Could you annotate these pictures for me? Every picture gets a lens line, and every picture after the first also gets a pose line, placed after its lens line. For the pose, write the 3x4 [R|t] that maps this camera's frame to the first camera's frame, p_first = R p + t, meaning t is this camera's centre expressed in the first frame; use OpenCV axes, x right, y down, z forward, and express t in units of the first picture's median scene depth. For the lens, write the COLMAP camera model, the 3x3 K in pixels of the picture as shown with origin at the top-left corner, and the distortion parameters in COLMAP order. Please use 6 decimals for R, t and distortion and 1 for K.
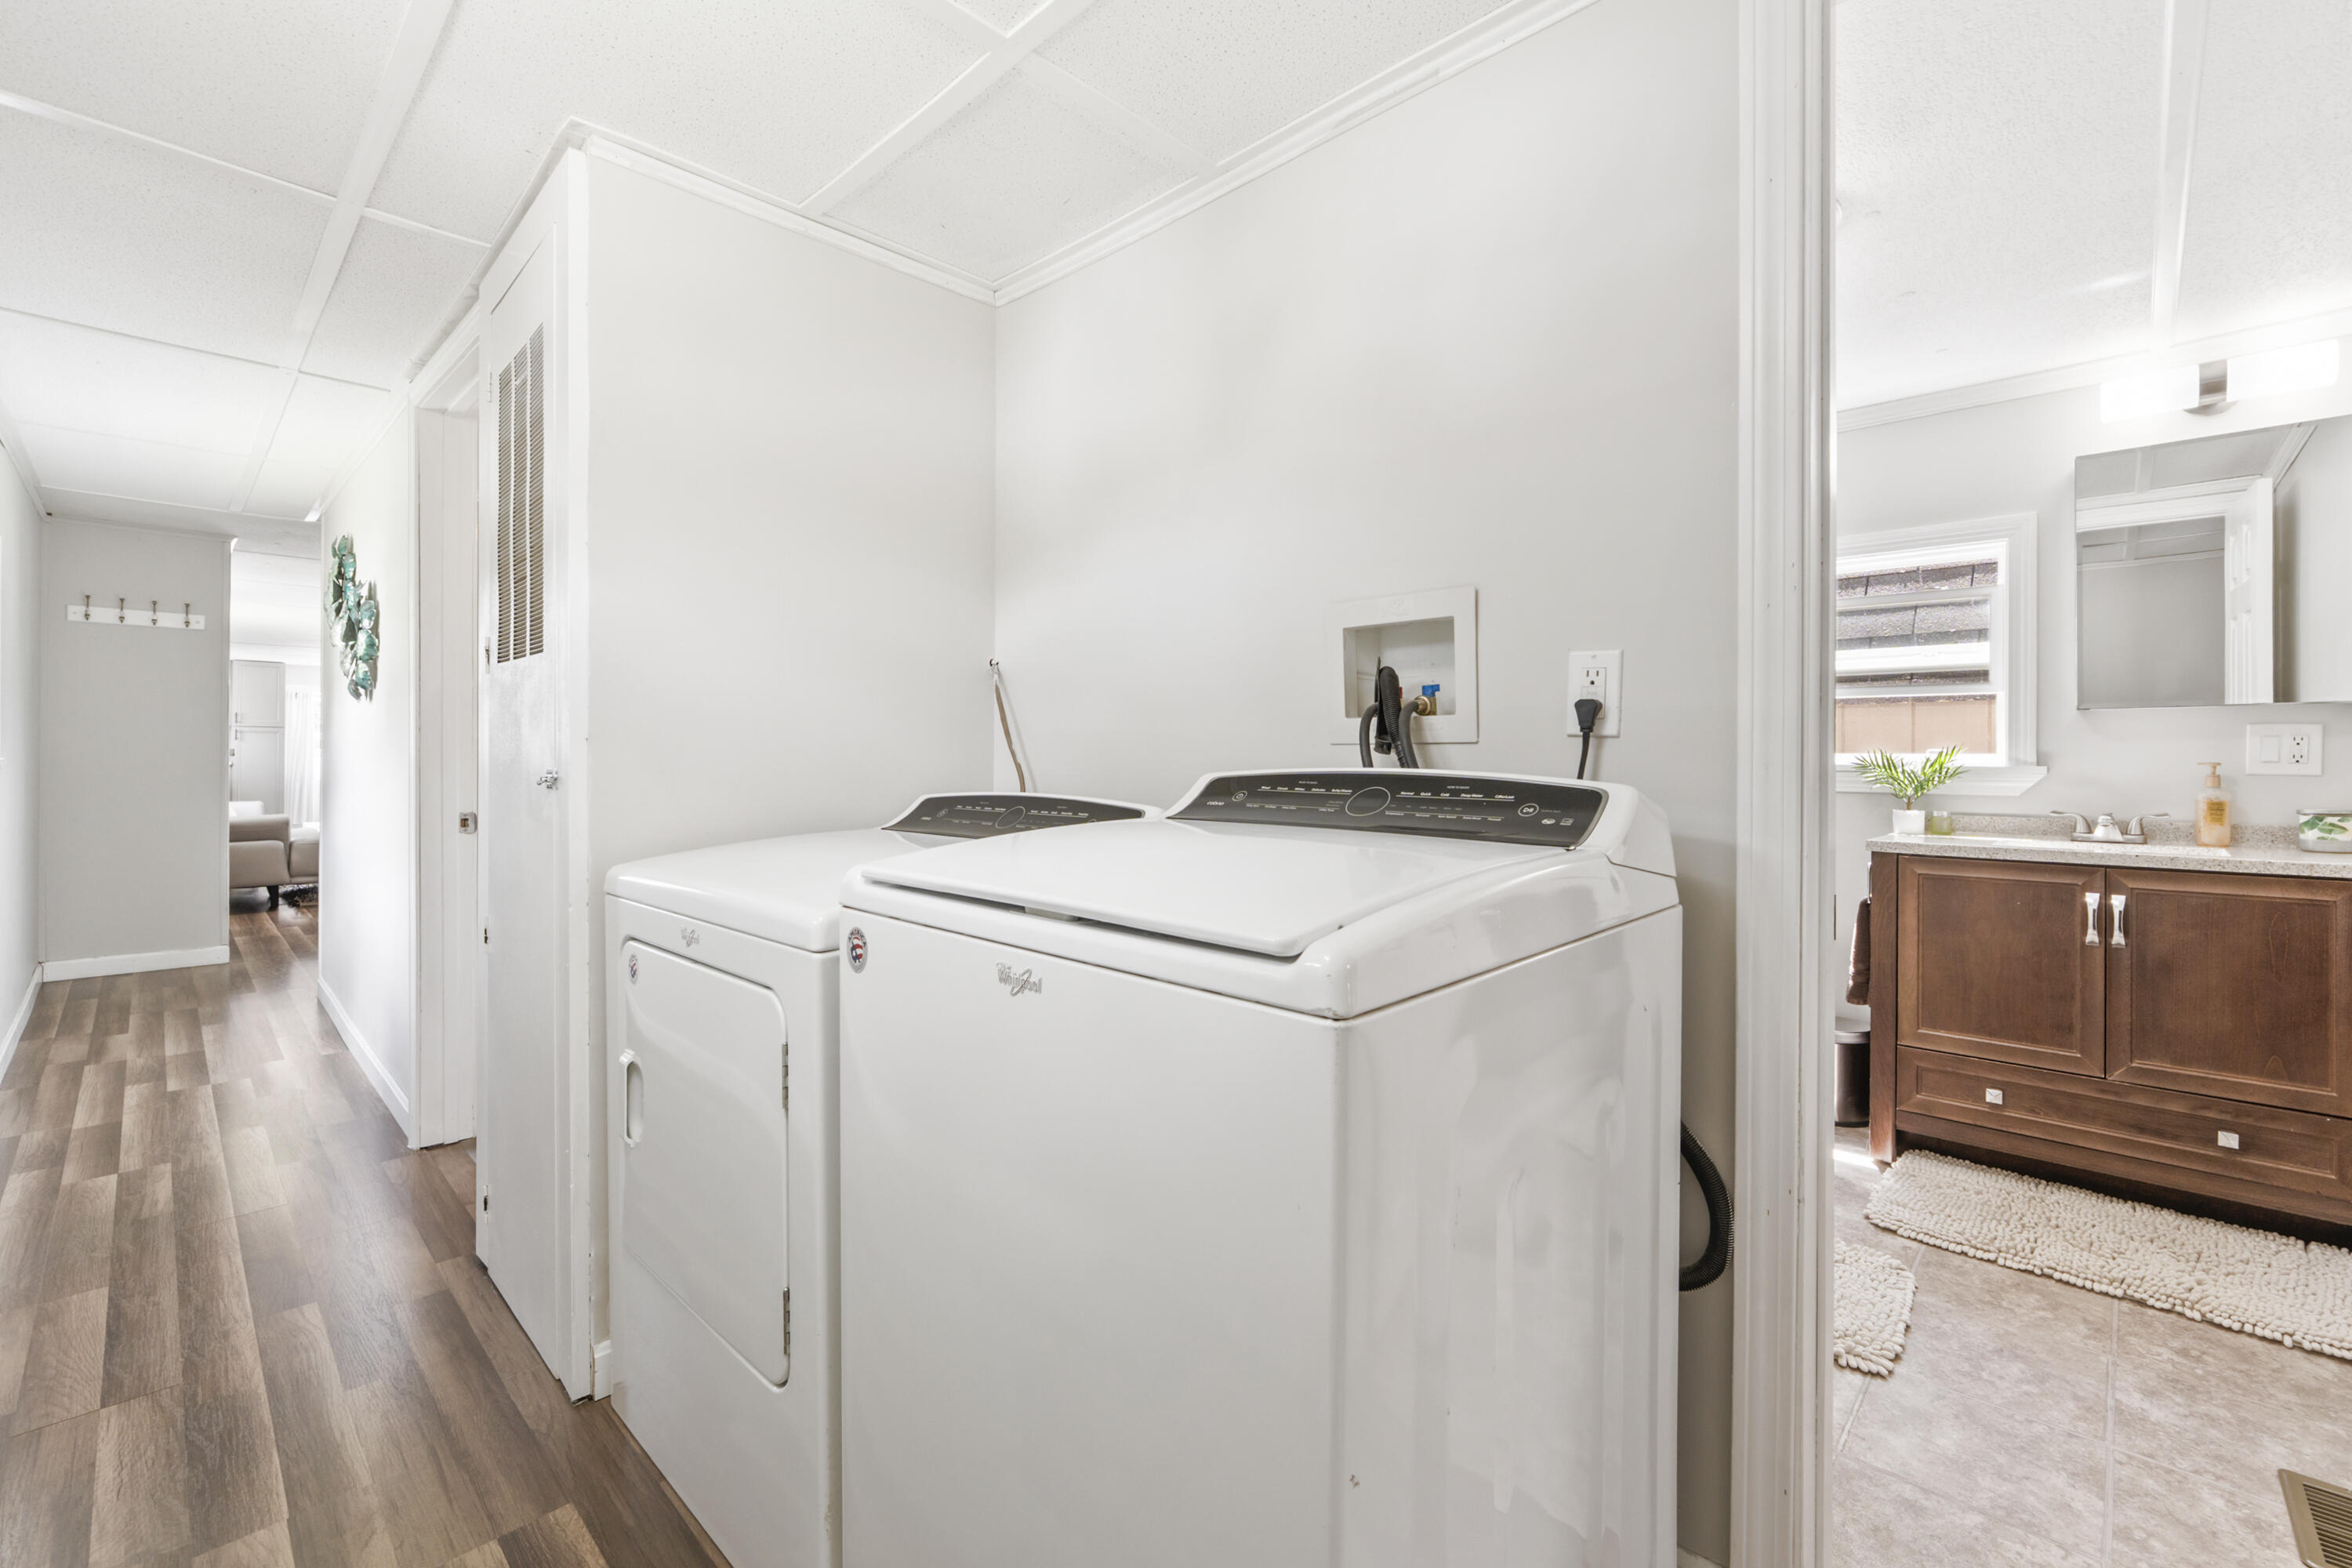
lens RADIAL K [[1000.5, 0, 1191.5], [0, 1000.5, 759.5], [0, 0, 1]] dist [-0.003900, -0.000254]
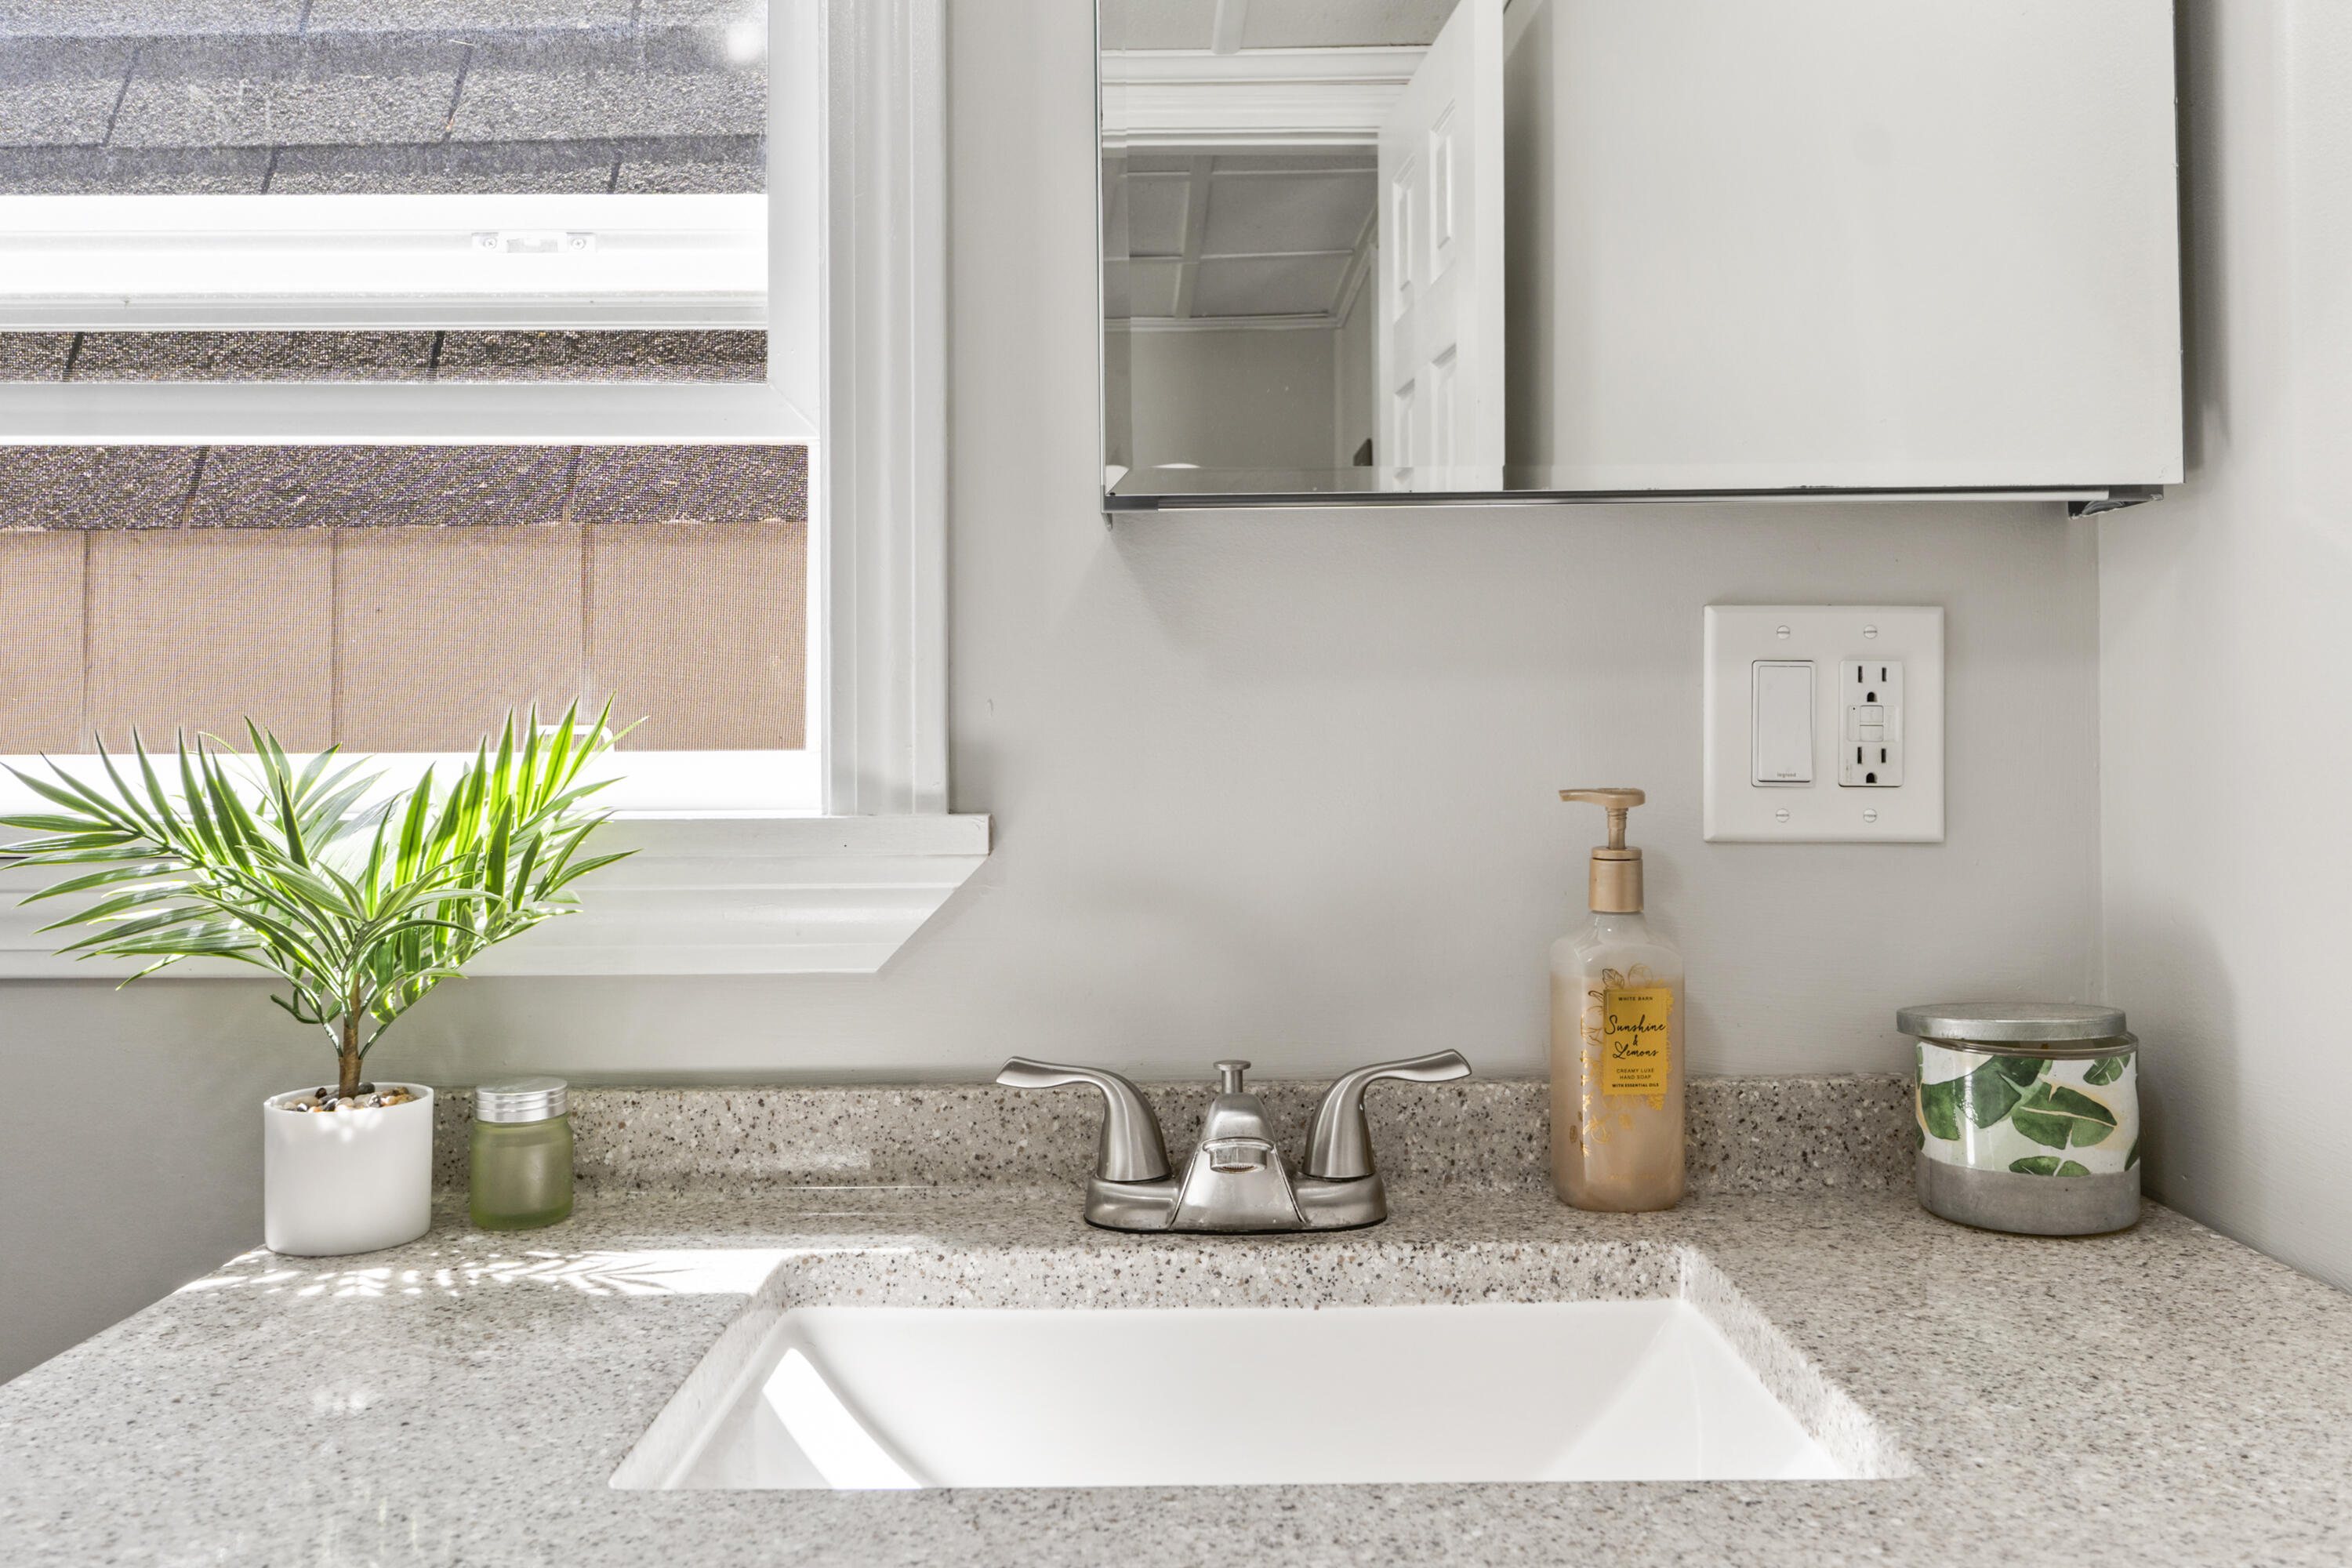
lens RADIAL K [[1795.2, 0, 1151.4], [0, 1795.2, 772.3], [0, 0, 1]] dist [0.002535, 0.000681]
pose [[0.729725, -0.020960, 0.683420, 0.704253], [0.012847, 0.999774, 0.016945, -0.007827], [-0.683620, -0.003586, 0.729829, 0.793558]]
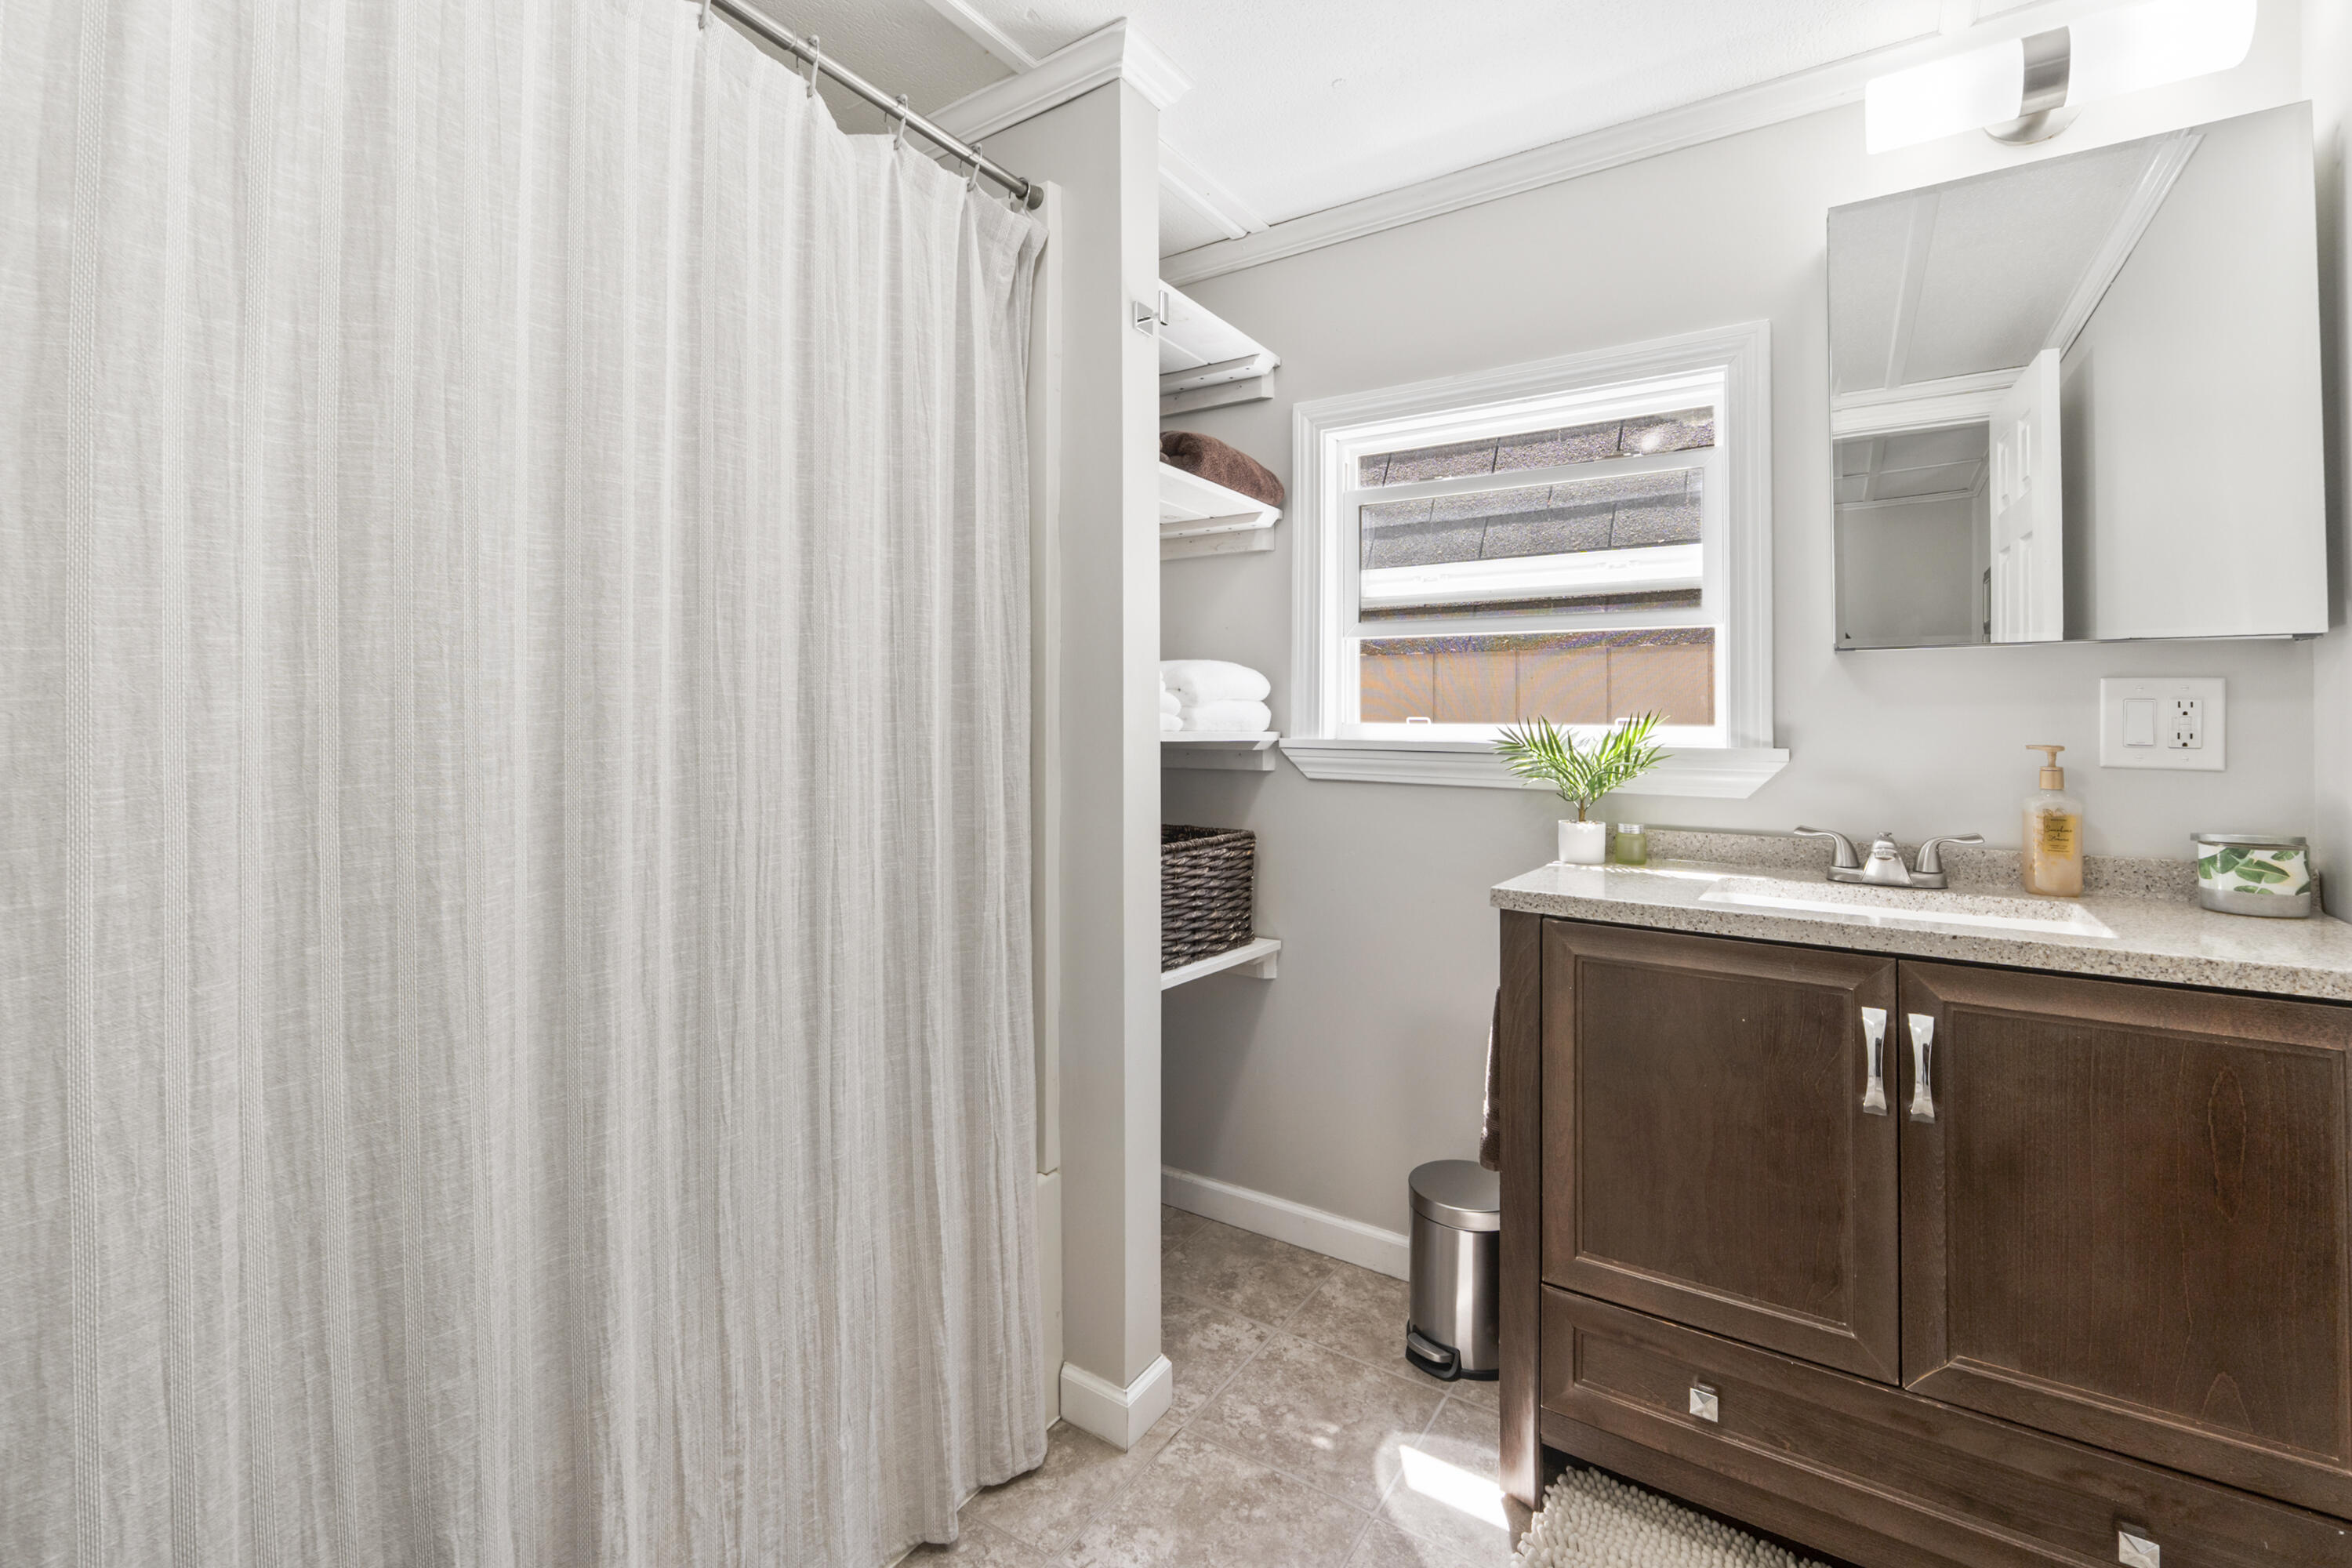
lens RADIAL K [[1000.5, 0, 1192.2], [0, 1000.5, 701.4], [0, 0, 1]] dist [-0.003900, -0.000254]
pose [[0.984586, 0.011640, 0.174515, 0.446103], [-0.007156, 0.999628, -0.026302, -0.003650], [-0.174756, 0.024648, 0.984303, 0.525762]]
